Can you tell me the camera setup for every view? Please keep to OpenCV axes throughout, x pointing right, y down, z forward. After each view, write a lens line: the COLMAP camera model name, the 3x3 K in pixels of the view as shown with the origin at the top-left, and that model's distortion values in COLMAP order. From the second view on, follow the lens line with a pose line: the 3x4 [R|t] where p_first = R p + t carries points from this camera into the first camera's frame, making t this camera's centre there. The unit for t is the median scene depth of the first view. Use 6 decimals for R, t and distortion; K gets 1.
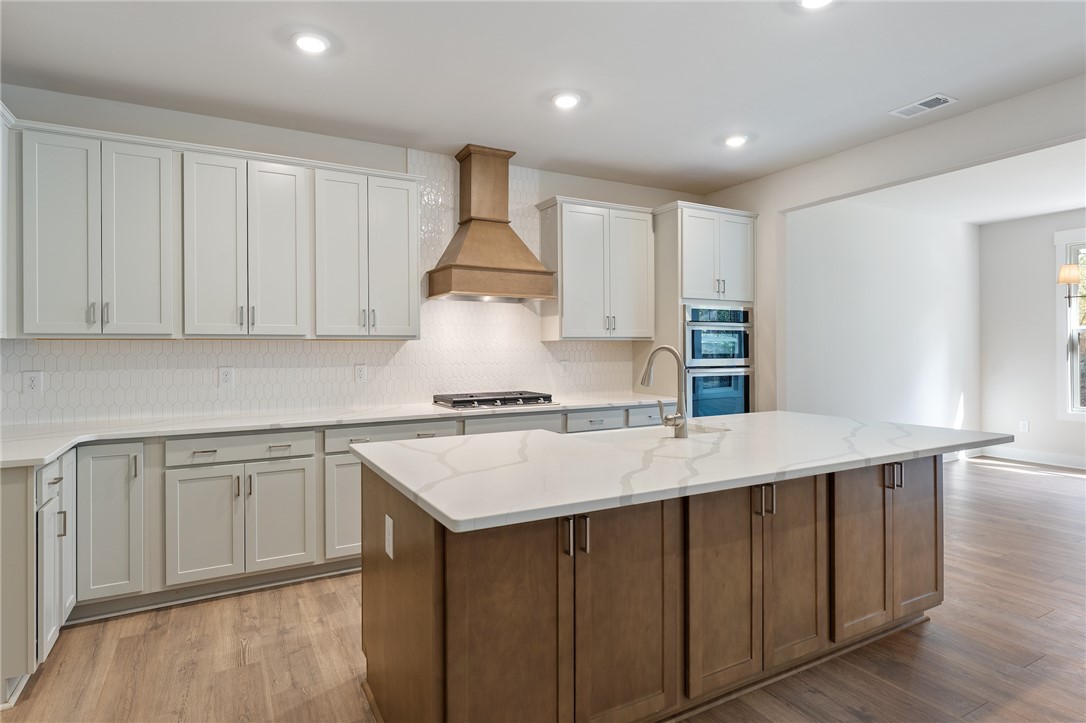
lens RADIAL K [[585.4, 0, 537.4], [0, 585.4, 346.5], [0, 0, 1]] dist [0.004269, -0.000954]
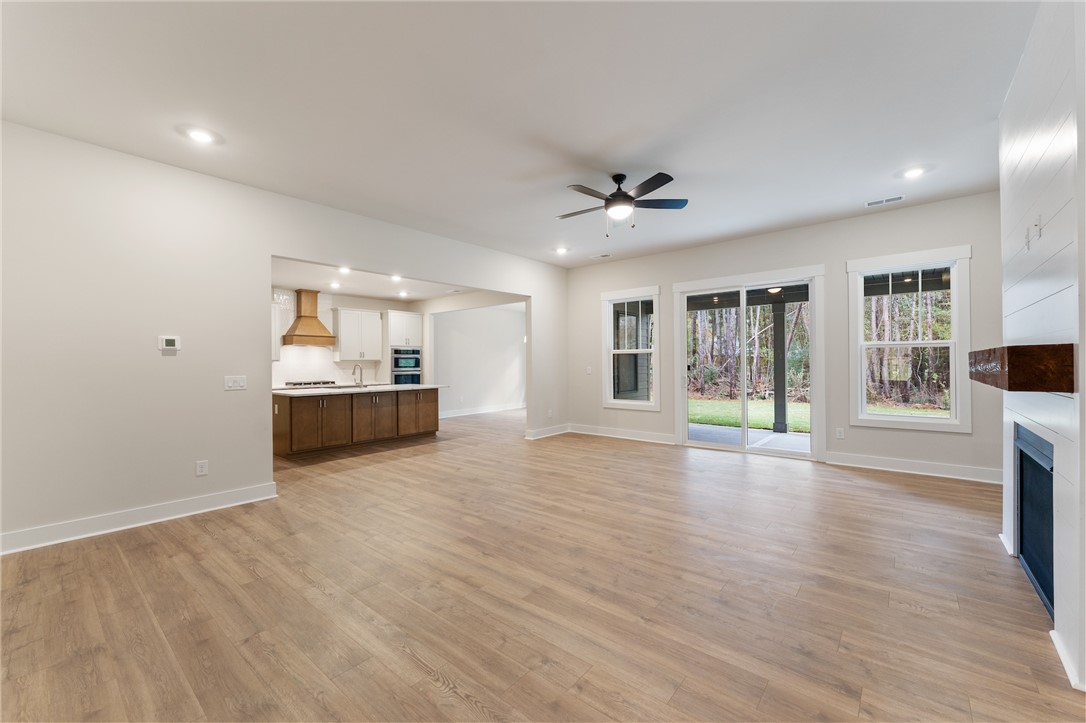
lens RADIAL K [[434.1, 0, 542.3], [0, 434.1, 362.3], [0, 0, 1]] dist [0.001041, 0.000332]
pose [[0.931234, -0.001949, 0.364417, 0.189089], [0.000937, 0.999995, 0.002955, -0.012445], [-0.364421, -0.002411, 0.931231, -1.252976]]
